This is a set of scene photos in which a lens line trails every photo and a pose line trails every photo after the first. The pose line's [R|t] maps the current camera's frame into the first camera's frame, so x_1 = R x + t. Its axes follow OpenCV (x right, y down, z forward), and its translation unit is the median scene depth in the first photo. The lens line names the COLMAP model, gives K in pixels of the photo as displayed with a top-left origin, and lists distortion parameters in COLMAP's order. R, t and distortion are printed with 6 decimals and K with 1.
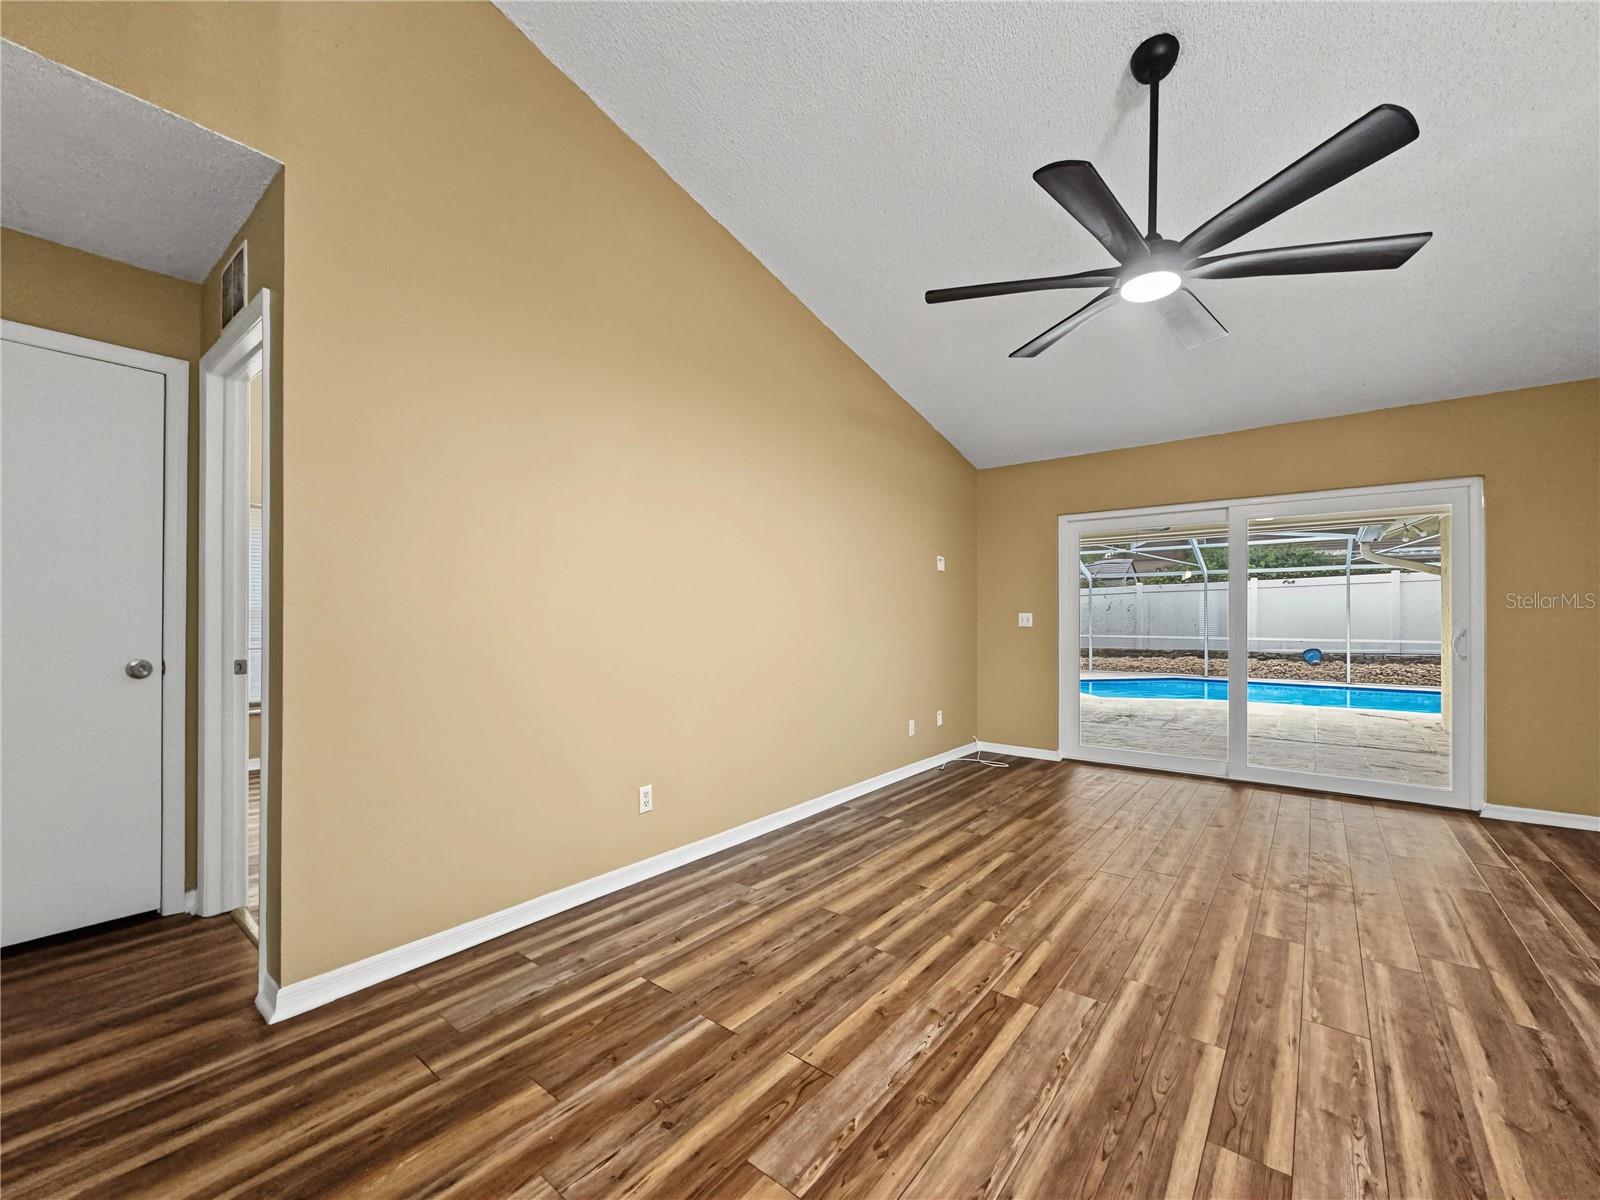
lens RADIAL K [[662.4, 0, 816.4], [0, 662.4, 605.1], [0, 0, 1]] dist [-0.004142, 0.000188]
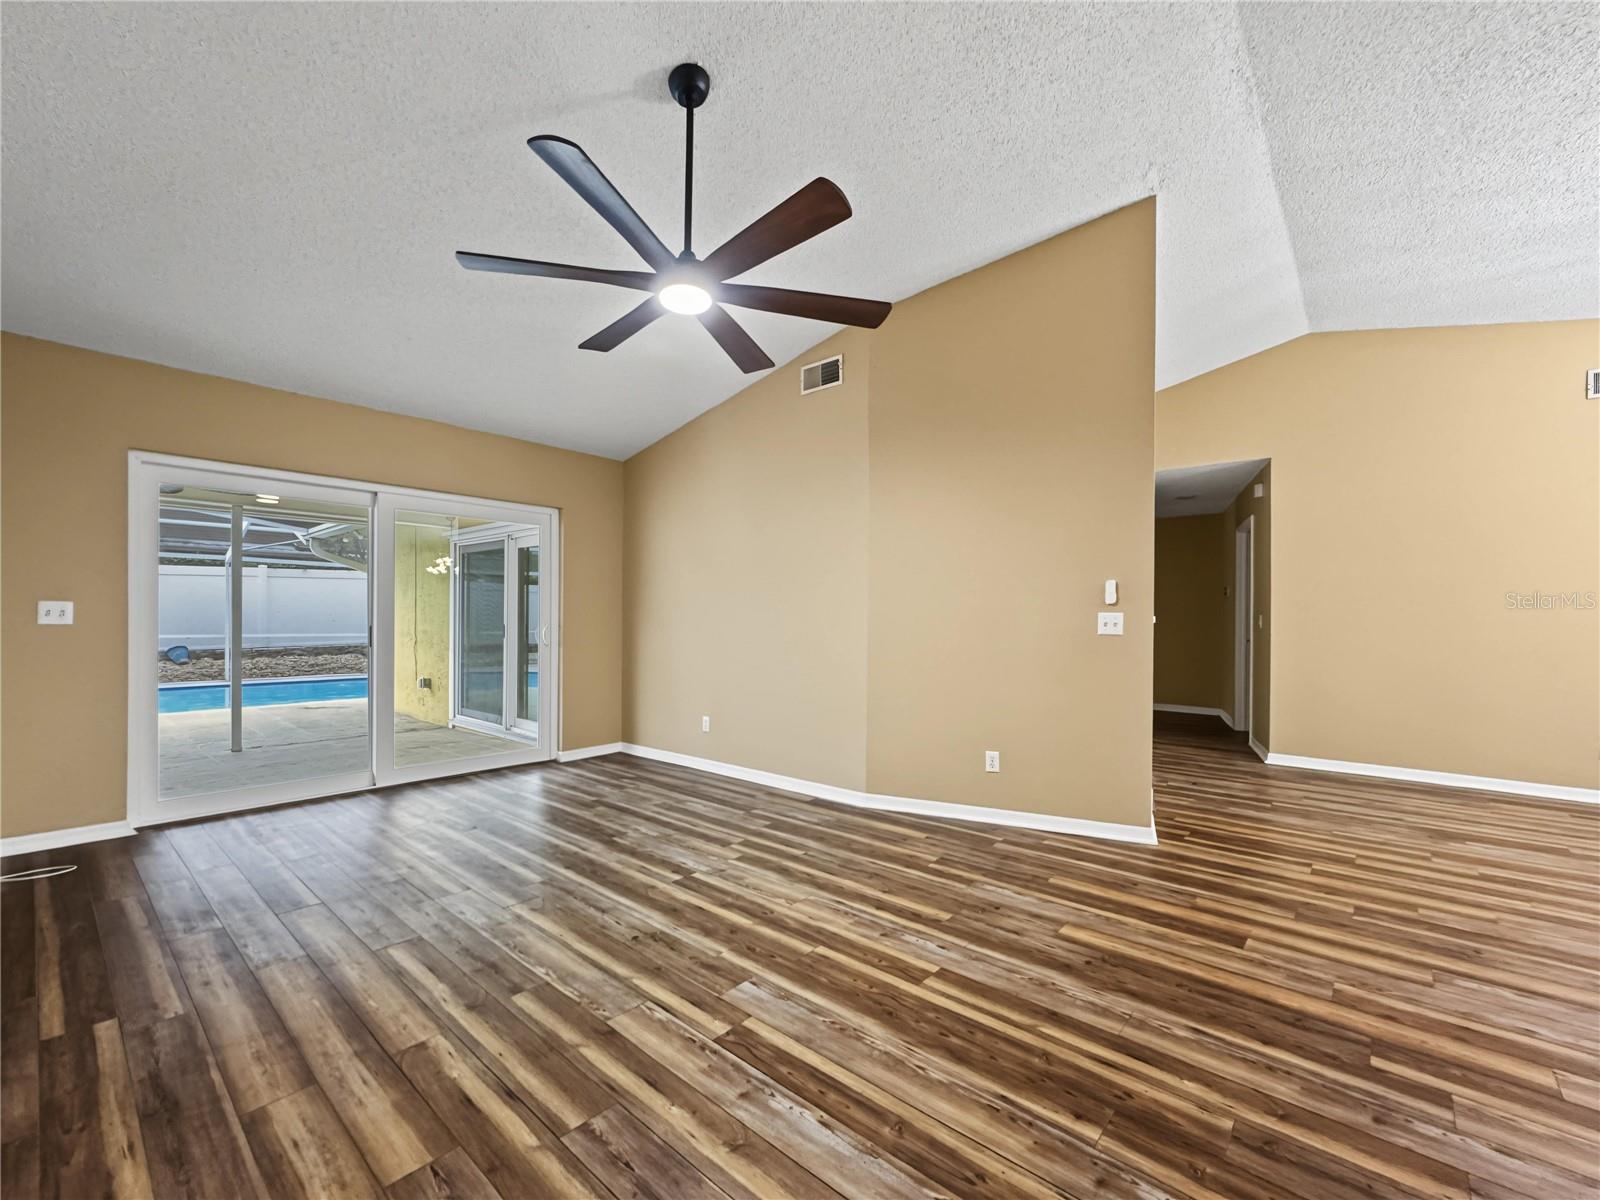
lens RADIAL K [[662.4, 0, 803.5], [0, 662.4, 609.1], [0, 0, 1]] dist [-0.004142, 0.000188]
pose [[0.060758, 0.012182, 0.998078, -0.537433], [-0.028107, 0.999550, -0.010489, 0.016387], [-0.997757, -0.027416, 0.061073, 0.747711]]
